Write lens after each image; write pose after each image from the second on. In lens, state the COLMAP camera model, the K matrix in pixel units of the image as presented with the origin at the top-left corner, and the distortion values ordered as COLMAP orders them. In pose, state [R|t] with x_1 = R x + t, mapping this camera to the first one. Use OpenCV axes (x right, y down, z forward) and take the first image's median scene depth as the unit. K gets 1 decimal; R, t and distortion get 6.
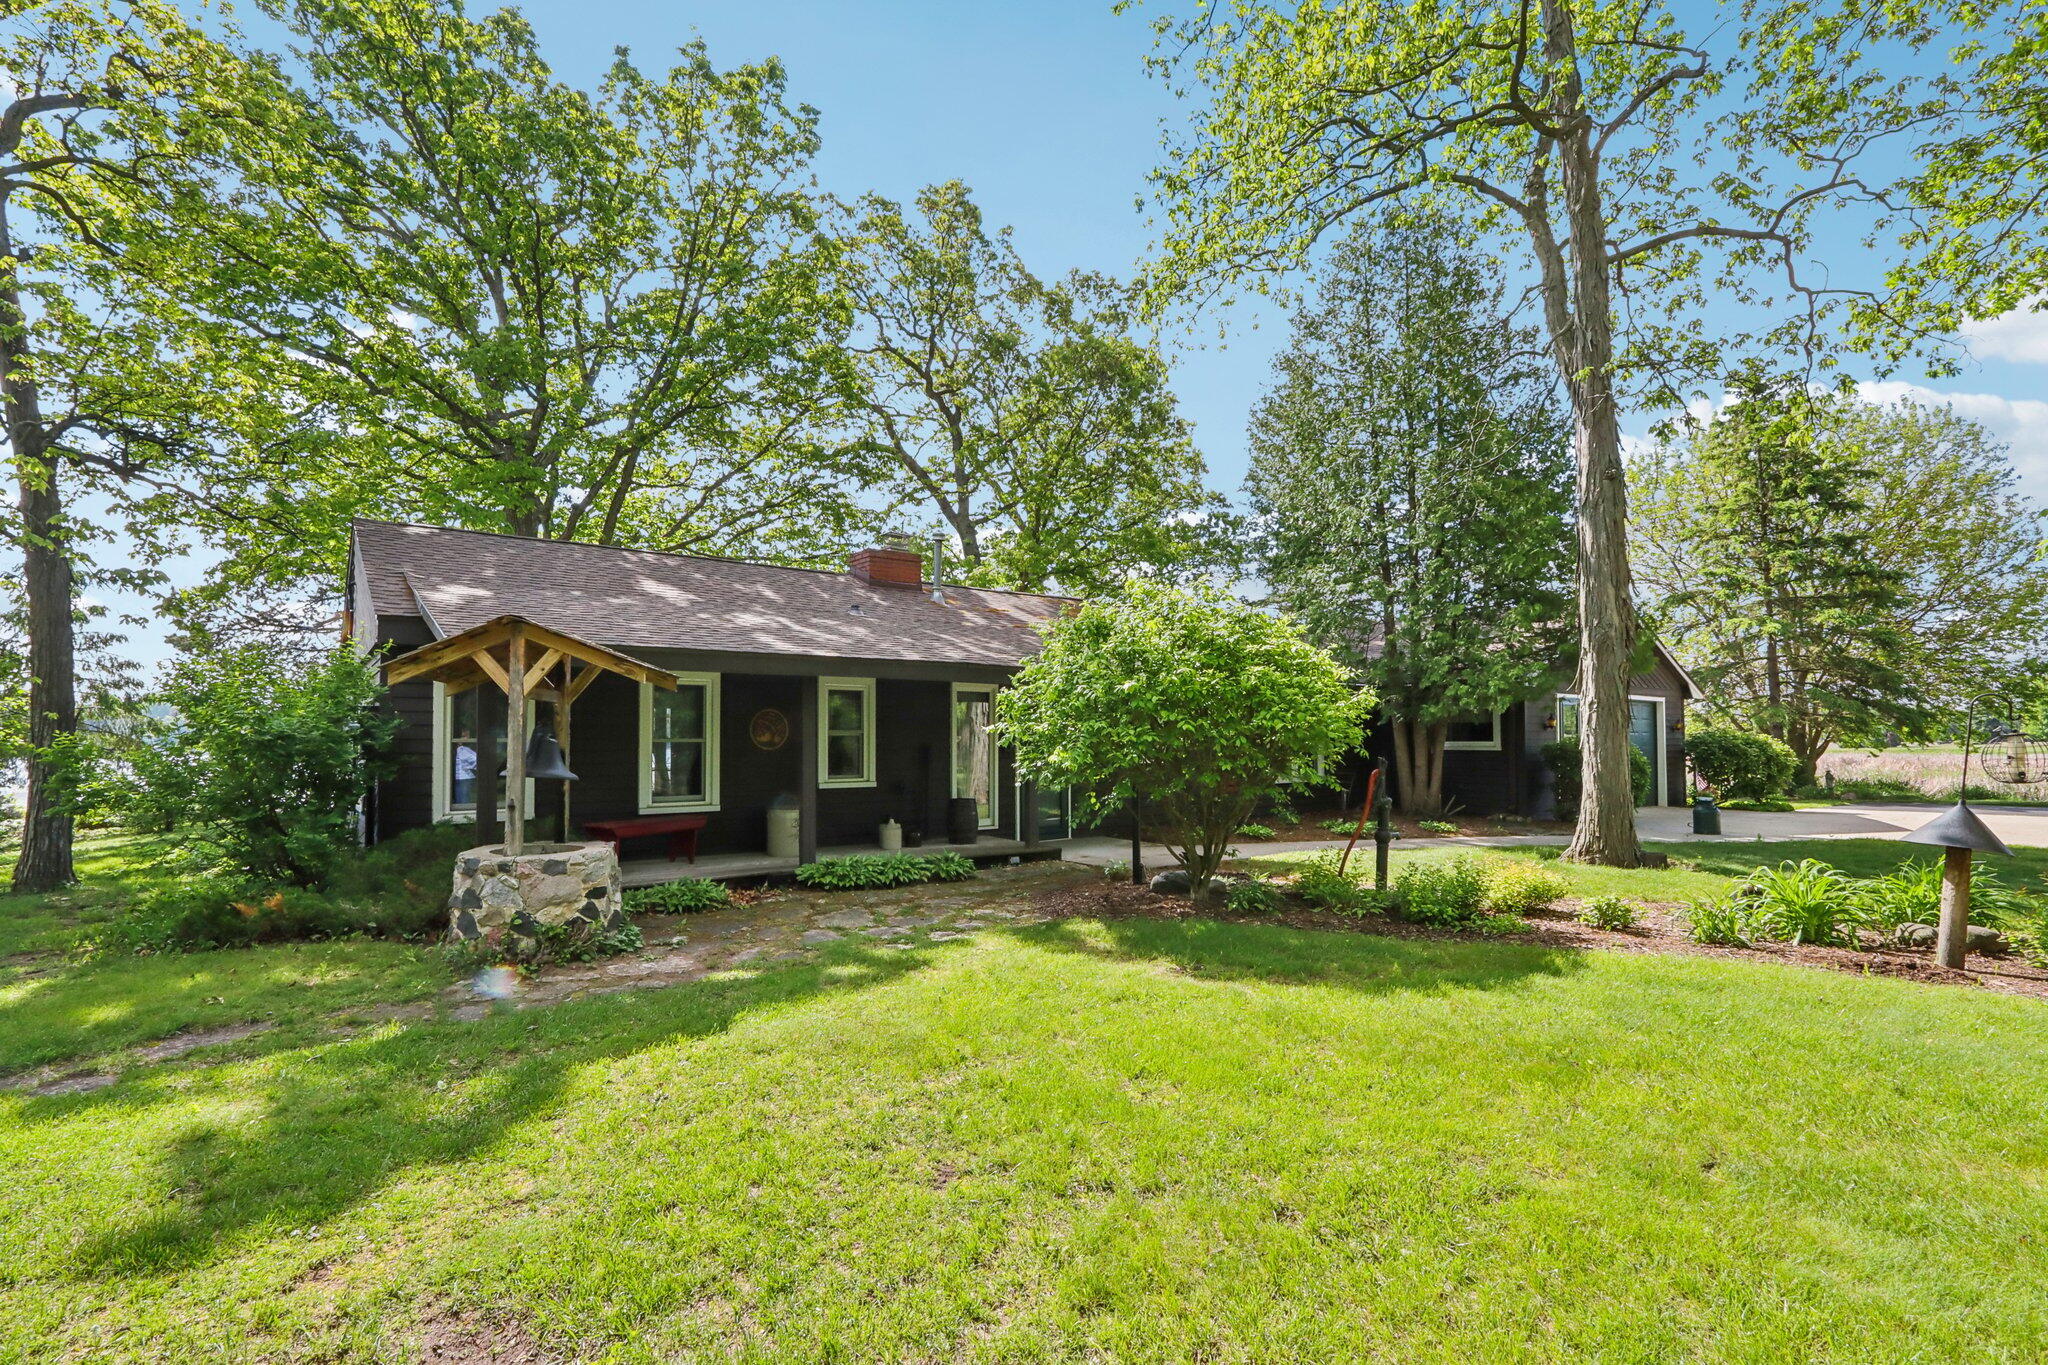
lens RADIAL K [[967.8, 0, 1008.6], [0, 967.8, 692.6], [0, 0, 1]] dist [-0.015336, 0.001109]
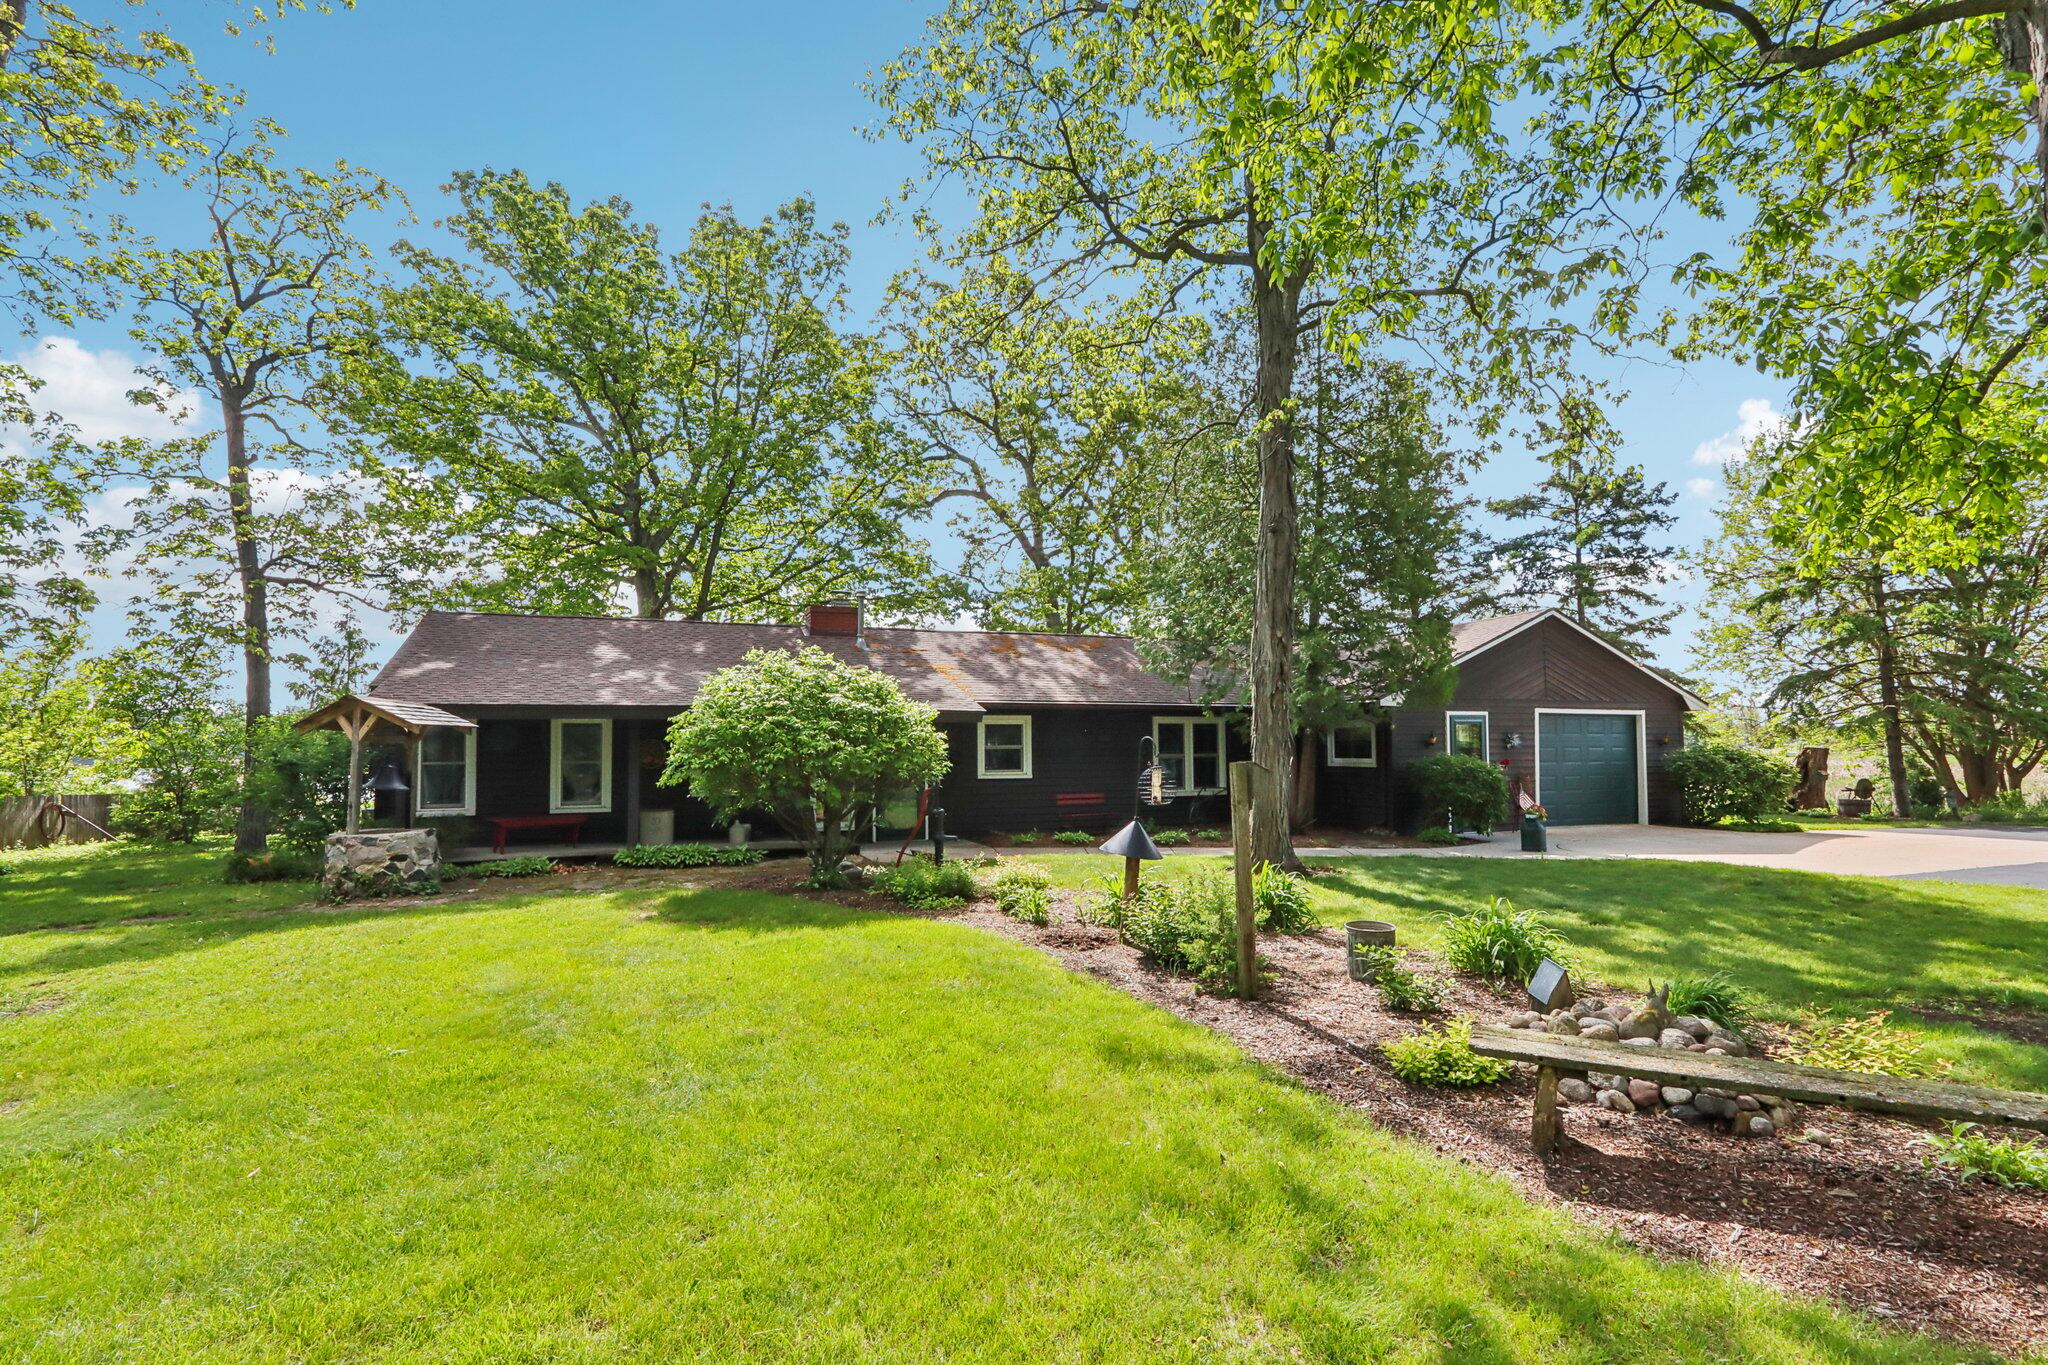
lens RADIAL K [[967.8, 0, 1006.5], [0, 967.8, 696.8], [0, 0, 1]] dist [-0.015336, 0.001109]
pose [[0.956816, -0.018547, -0.290101, 0.654453], [0.017968, 0.999828, -0.004660, -0.028532], [0.290137, -0.000754, 0.956985, -0.181692]]
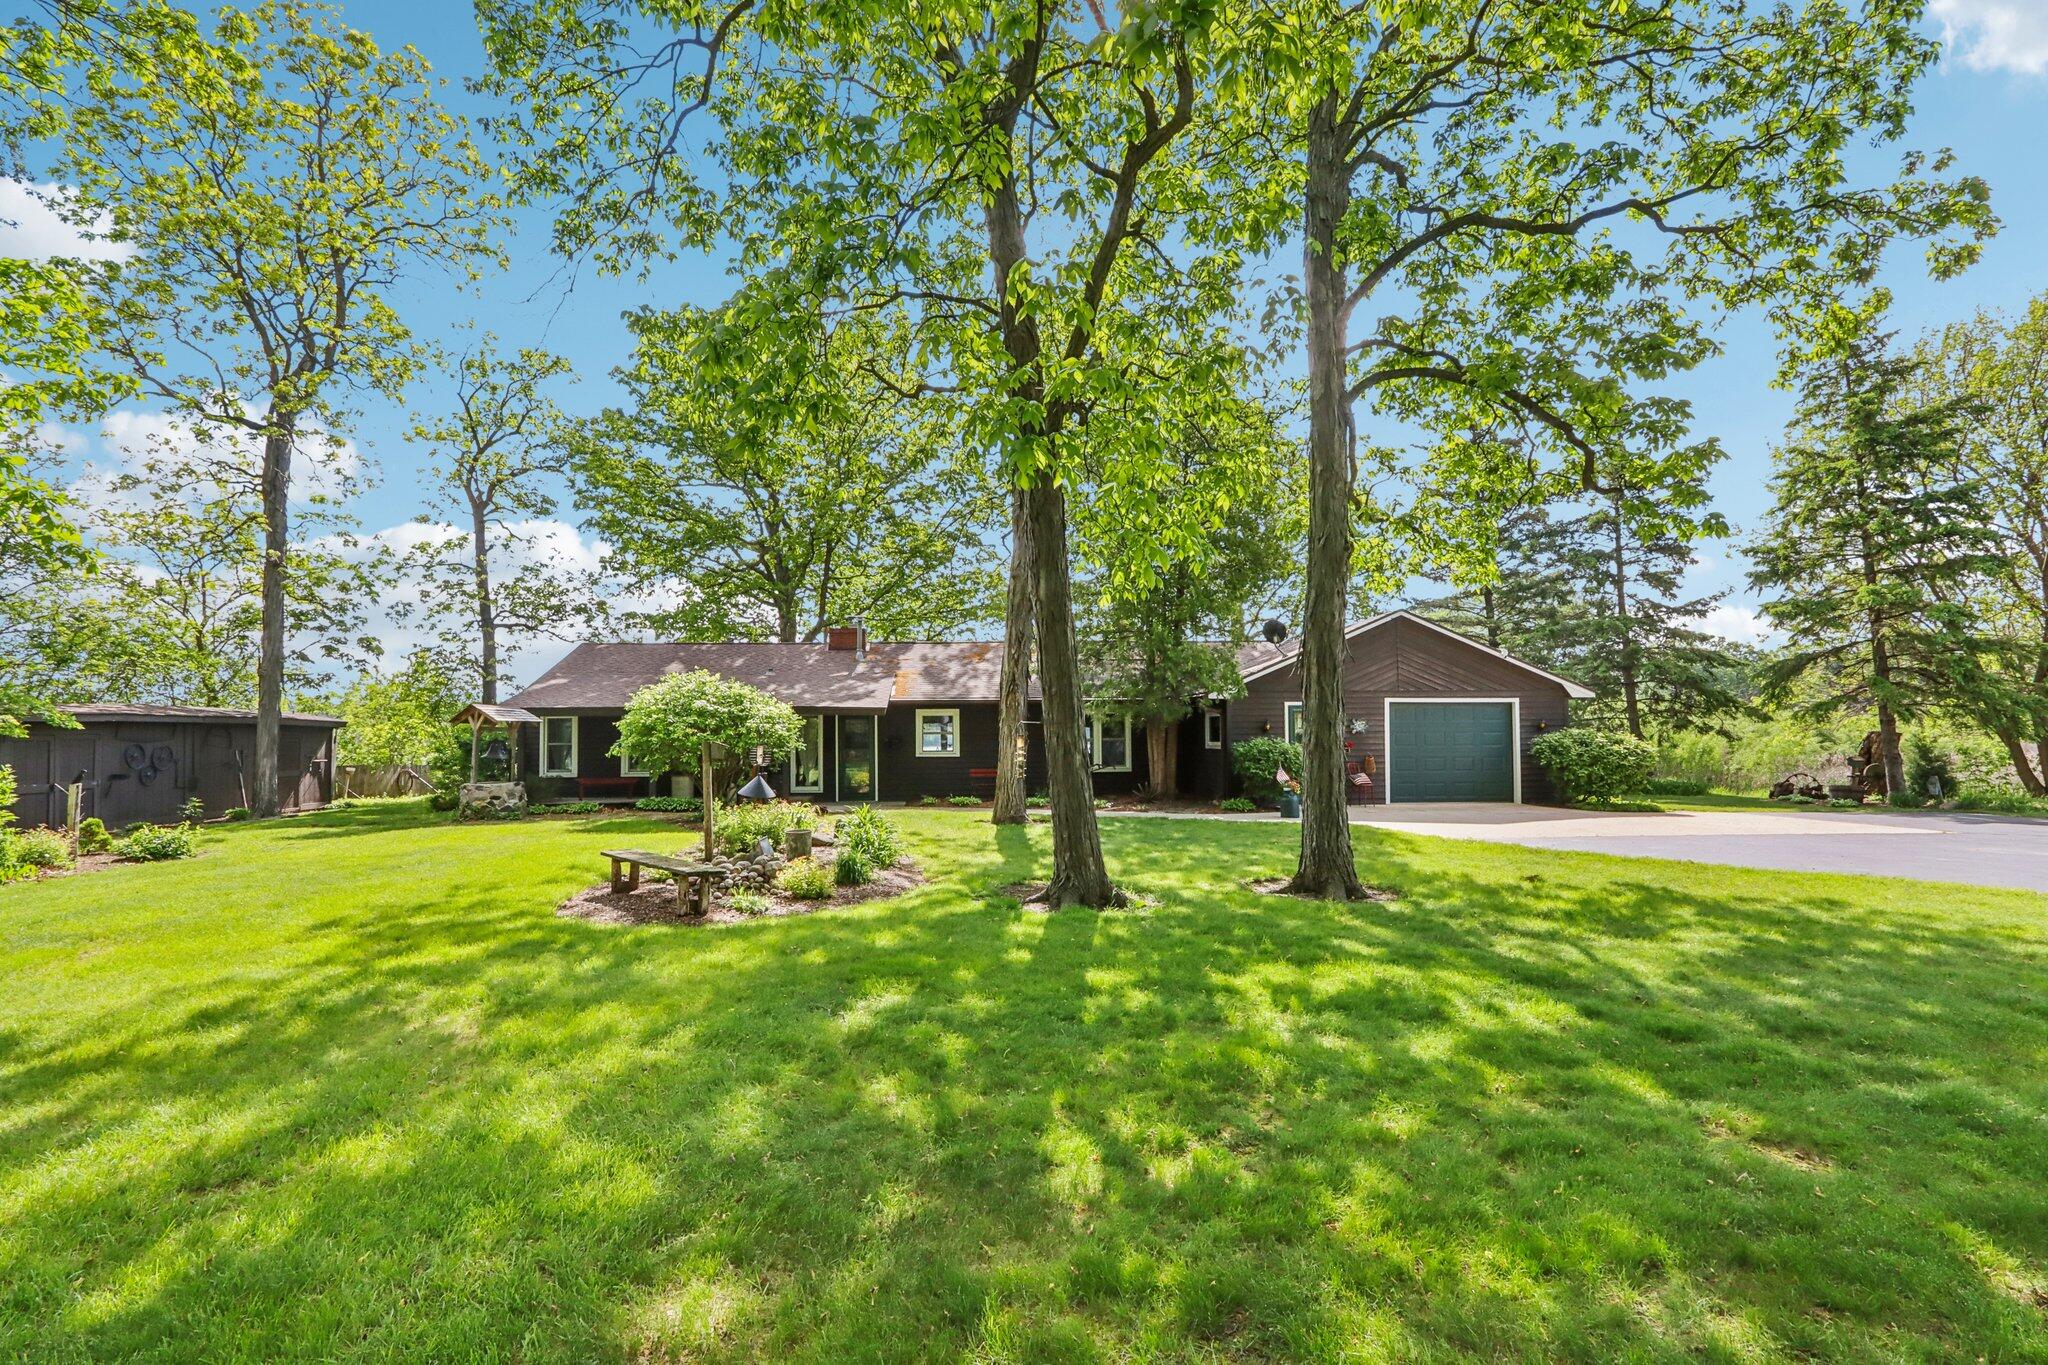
lens RADIAL K [[967.8, 0, 1012.0], [0, 967.8, 687.3], [0, 0, 1]] dist [-0.015336, 0.001109]
pose [[0.821879, -0.032313, -0.568746, 1.529114], [0.033676, 0.999400, -0.008117, -0.030486], [0.568667, -0.012482, 0.822473, -0.306062]]
